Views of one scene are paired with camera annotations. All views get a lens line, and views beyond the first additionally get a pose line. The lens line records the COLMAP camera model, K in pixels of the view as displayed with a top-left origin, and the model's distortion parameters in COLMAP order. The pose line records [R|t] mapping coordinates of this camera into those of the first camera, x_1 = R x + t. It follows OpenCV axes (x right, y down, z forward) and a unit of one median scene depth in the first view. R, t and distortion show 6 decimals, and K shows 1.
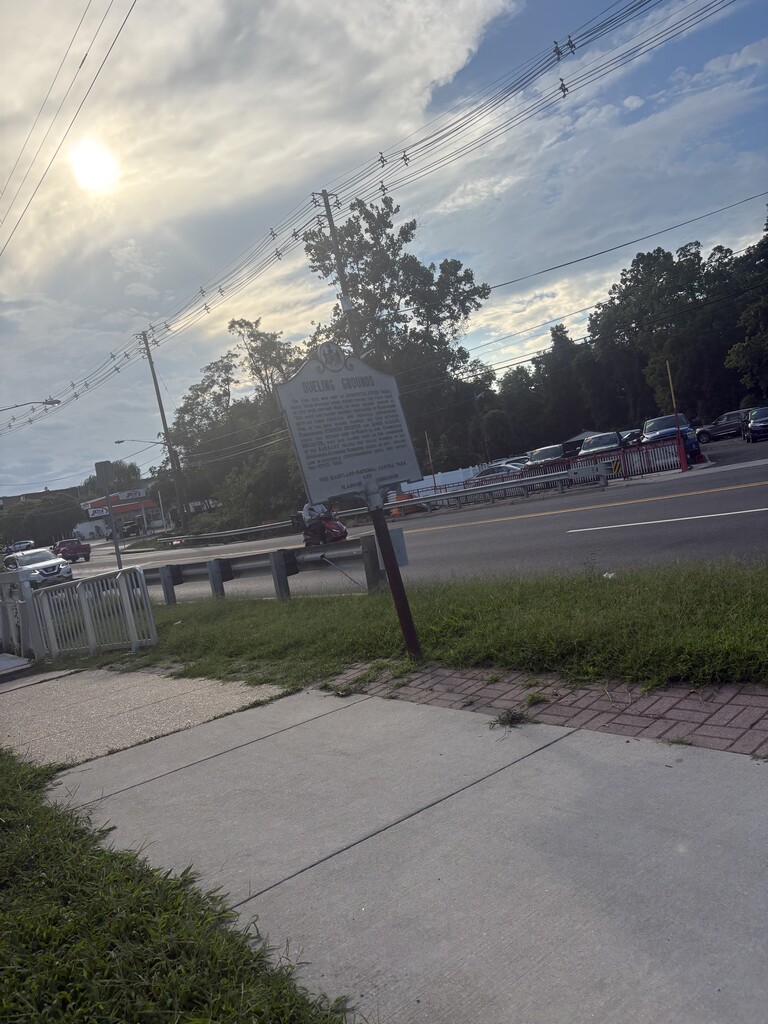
lens RADIAL K [[751.2, 0, 384.9], [0, 751.2, 515.2], [0, 0, 1]] dist [0.025811, -0.001814]
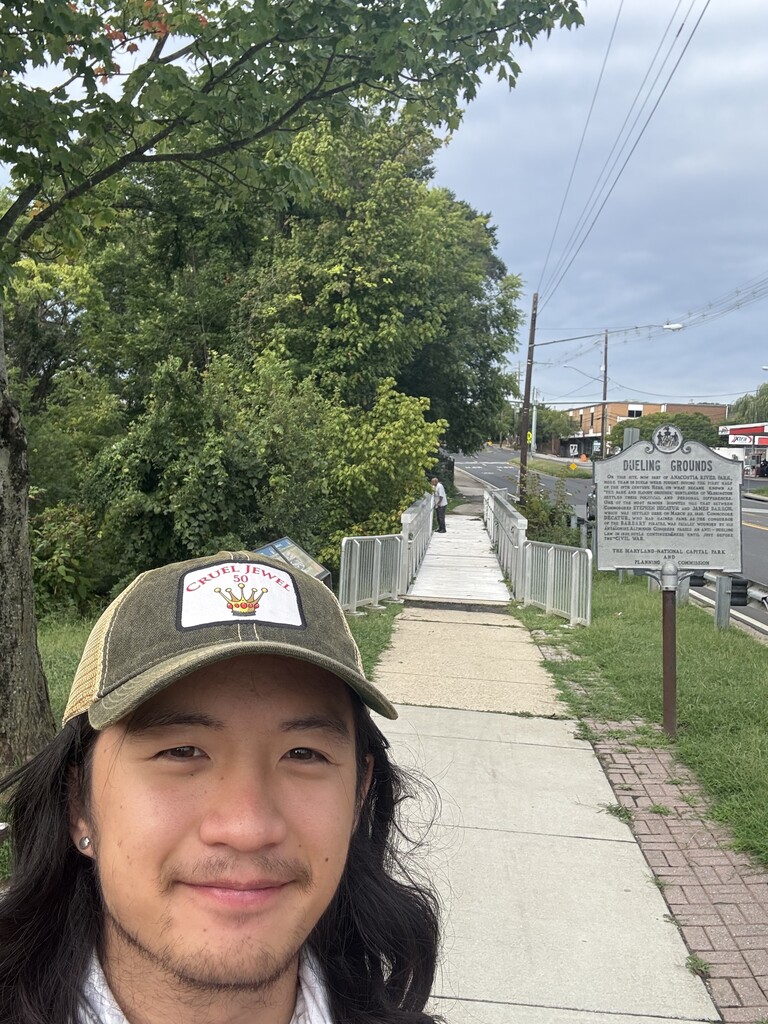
lens RADIAL K [[883.6, 0, 373.2], [0, 883.6, 504.4], [0, 0, 1]] dist [0.069635, -0.005236]
pose [[0.705171, 0.245828, -0.665058, 0.479070], [-0.195024, 0.969042, 0.151404, -0.223064], [0.681688, 0.022937, 0.731283, -0.191050]]
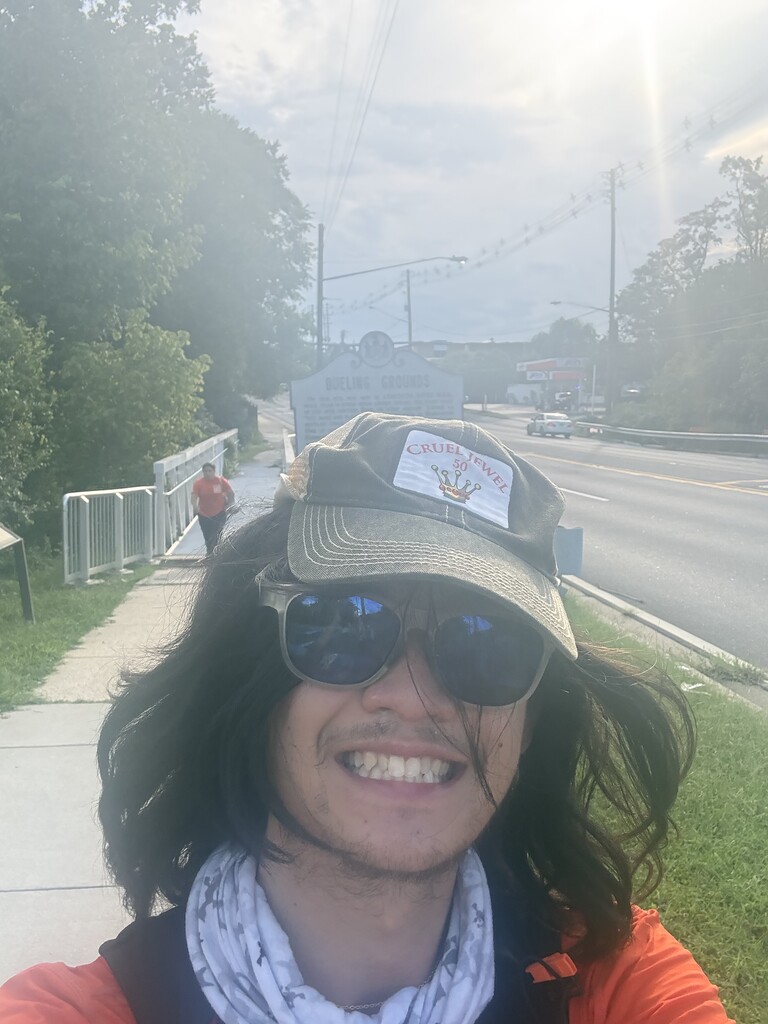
lens RADIAL K [[883.6, 0, 405.8], [0, 883.6, 523.4], [0, 0, 1]] dist [0.069635, -0.005236]
pose [[0.855048, 0.238863, -0.460258, 0.464106], [-0.169571, 0.967588, 0.187135, -0.207101], [0.490040, -0.081963, 0.867838, 0.107557]]
